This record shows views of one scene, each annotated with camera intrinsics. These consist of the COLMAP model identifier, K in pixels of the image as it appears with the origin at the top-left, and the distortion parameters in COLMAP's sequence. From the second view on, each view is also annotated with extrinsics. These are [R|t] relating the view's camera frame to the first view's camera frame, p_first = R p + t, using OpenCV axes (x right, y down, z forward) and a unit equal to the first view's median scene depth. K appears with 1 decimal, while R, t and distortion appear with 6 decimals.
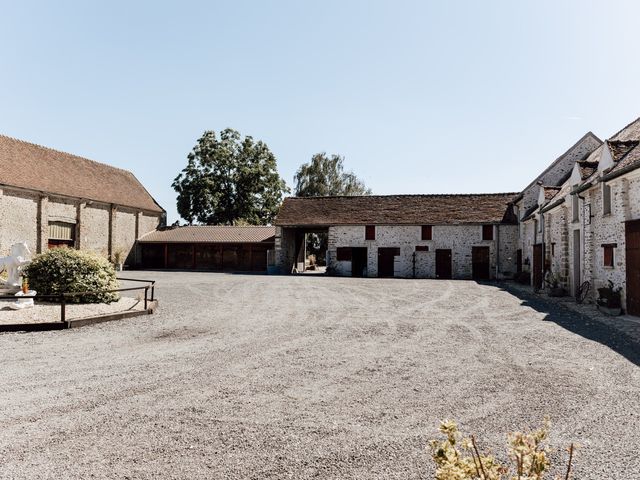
lens RADIAL K [[487.7, 0, 320.0], [0, 487.7, 240.0], [0, 0, 1]] dist [-0.004678, -0.007092]
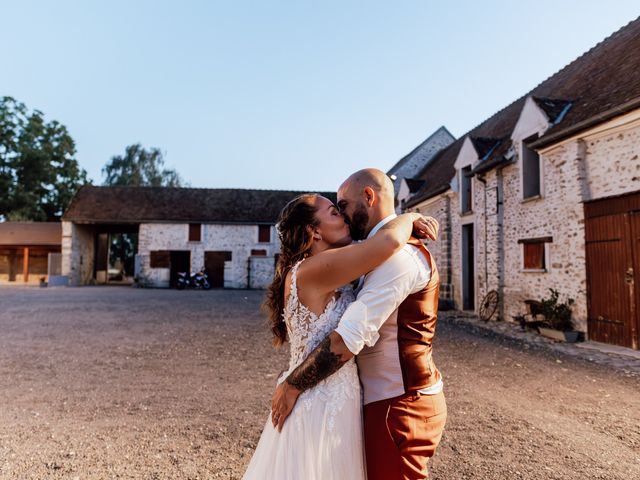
lens RADIAL K [[487.7, 0, 320.0], [0, 487.7, 240.0], [0, 0, 1]] dist [-0.004678, -0.007092]
pose [[0.937571, 0.018304, 0.347311, 0.018926], [-0.011054, 0.999678, -0.022846, 0.013146], [-0.347618, 0.017580, 0.937472, 0.186804]]
